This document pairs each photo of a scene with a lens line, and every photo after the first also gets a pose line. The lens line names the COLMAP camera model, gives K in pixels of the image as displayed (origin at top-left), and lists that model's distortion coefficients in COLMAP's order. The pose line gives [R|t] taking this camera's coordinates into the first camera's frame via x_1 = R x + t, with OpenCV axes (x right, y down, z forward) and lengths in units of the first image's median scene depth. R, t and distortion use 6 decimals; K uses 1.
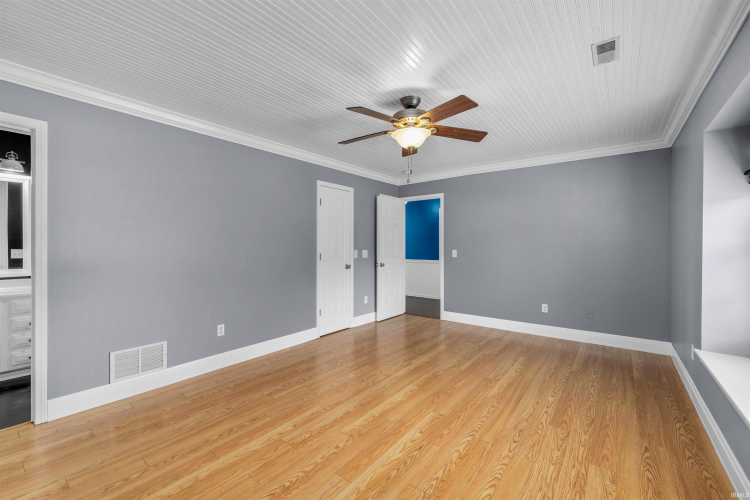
lens RADIAL K [[319.4, 0, 375.6], [0, 319.4, 247.1], [0, 0, 1]] dist [0.000280, 0.000102]
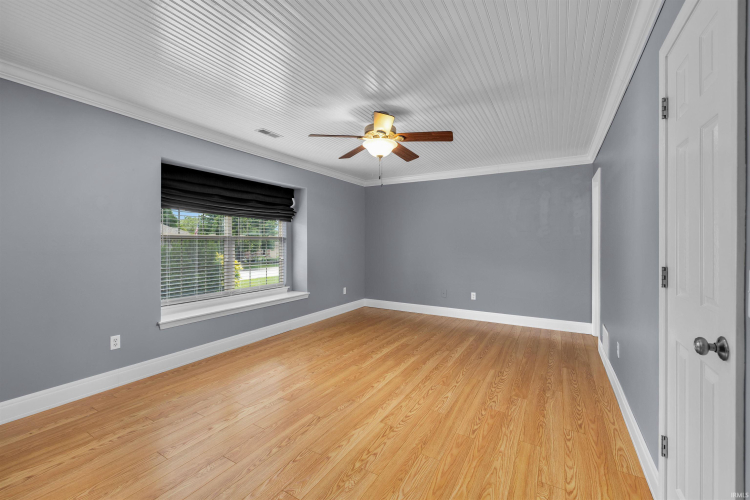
lens RADIAL K [[319.4, 0, 374.8], [0, 319.4, 246.2], [0, 0, 1]] dist [0.000280, 0.000102]
pose [[-0.992462, -0.001658, -0.122538, 0.250319], [-0.003057, 0.999932, 0.011226, -0.005538], [0.122511, 0.011516, -0.992400, 1.994077]]
